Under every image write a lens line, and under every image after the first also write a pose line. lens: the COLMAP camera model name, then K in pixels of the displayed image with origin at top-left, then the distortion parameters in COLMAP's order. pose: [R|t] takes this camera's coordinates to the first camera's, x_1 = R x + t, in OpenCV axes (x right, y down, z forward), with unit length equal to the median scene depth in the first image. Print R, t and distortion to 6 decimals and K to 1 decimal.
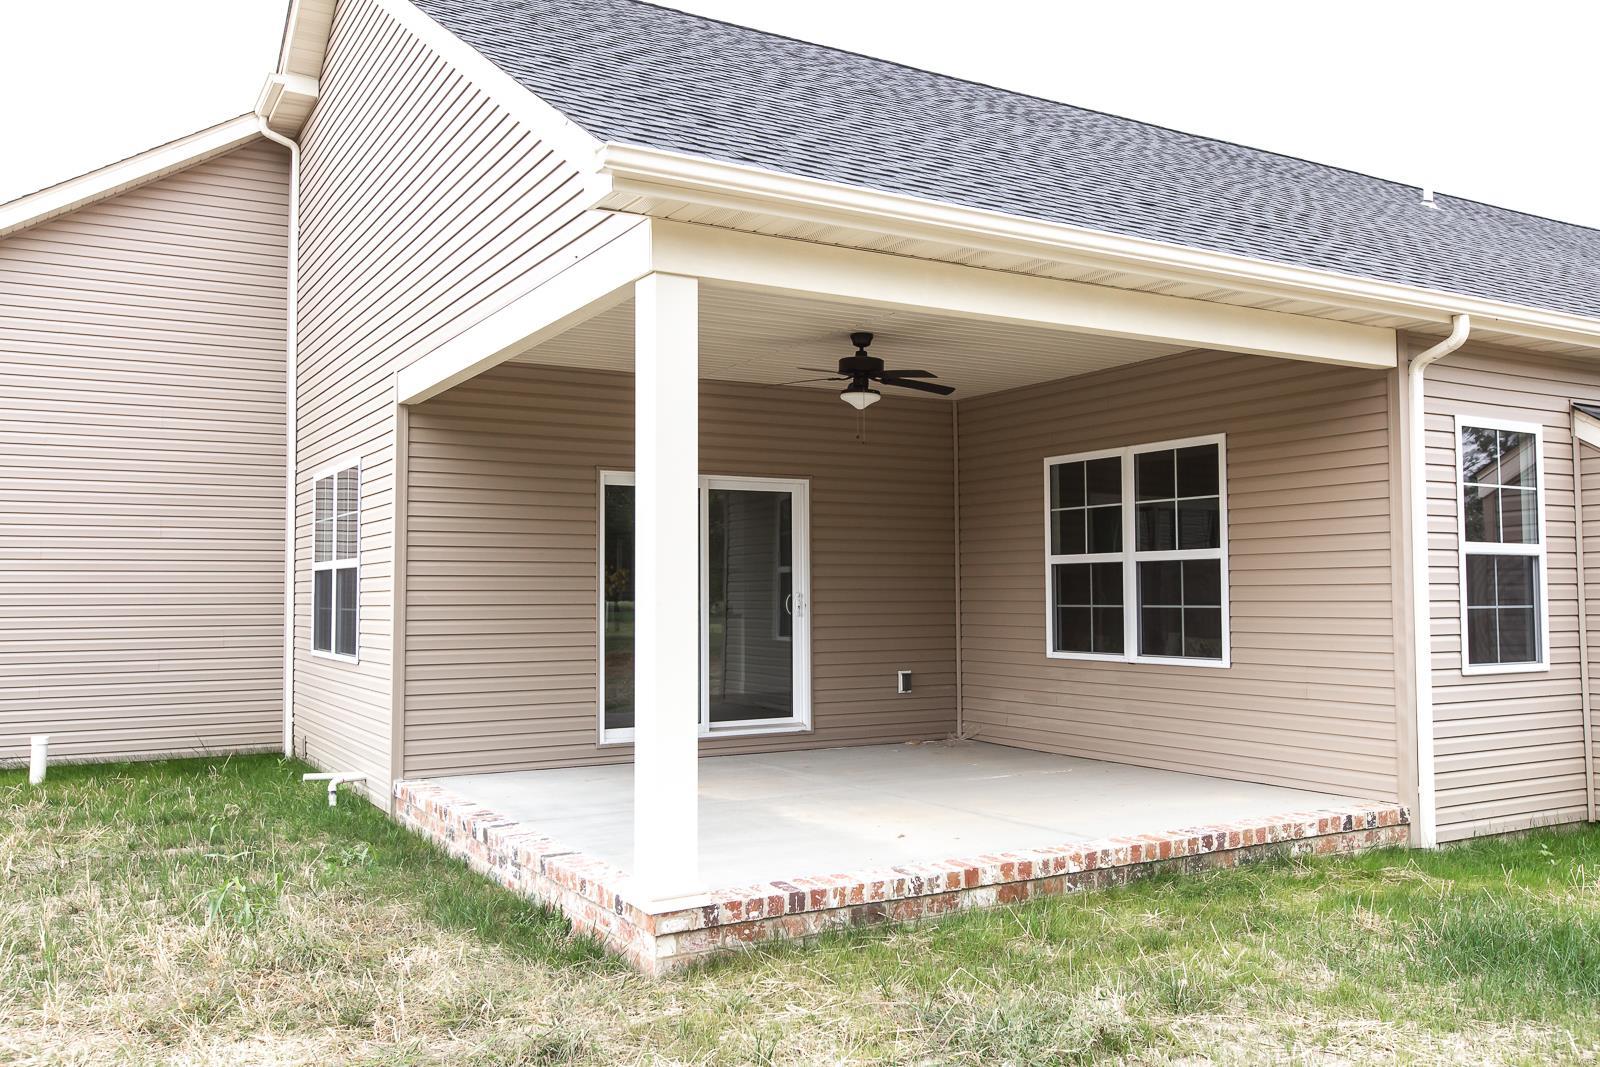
lens RADIAL K [[1326.4, 0, 797.4], [0, 1326.4, 535.3], [0, 0, 1]] dist [0.013589, -0.015481]
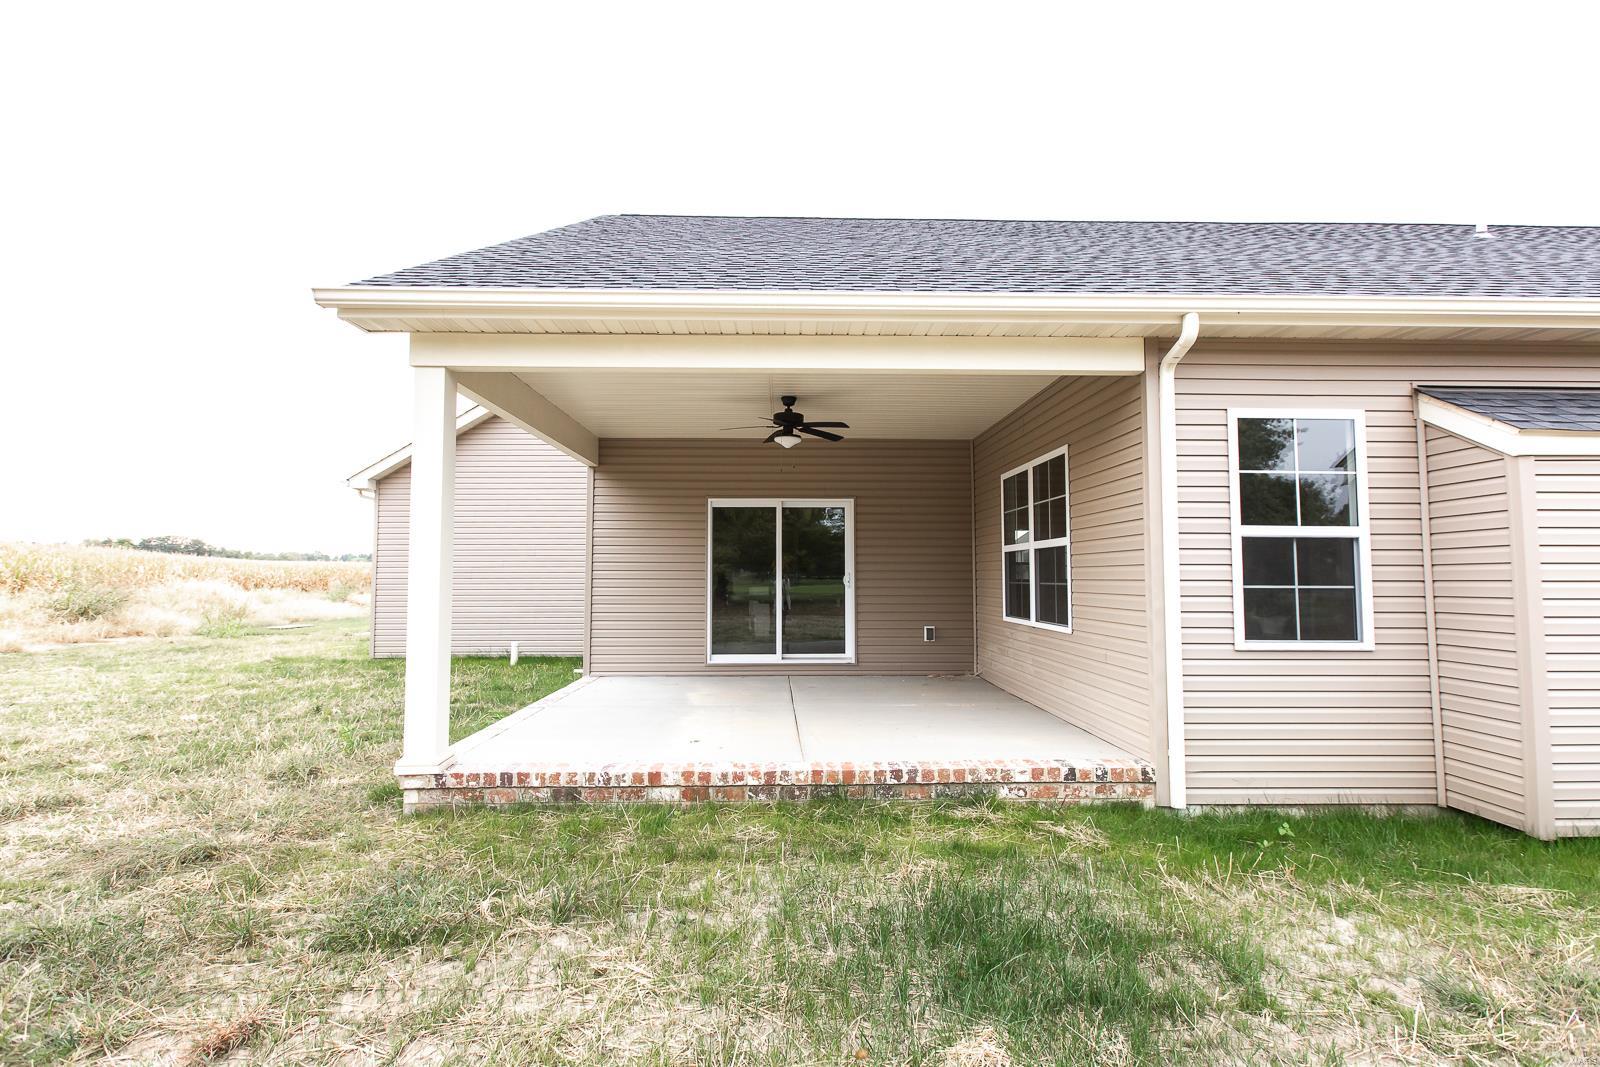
lens RADIAL K [[724.0, 0, 797.4], [0, 724.0, 530.0], [0, 0, 1]] dist [0.002678, 0.000086]
pose [[0.874209, -0.025381, -0.484887, 0.487021], [0.015877, 0.999593, -0.023697, 0.017355], [0.485291, 0.013018, 0.874256, 0.323562]]
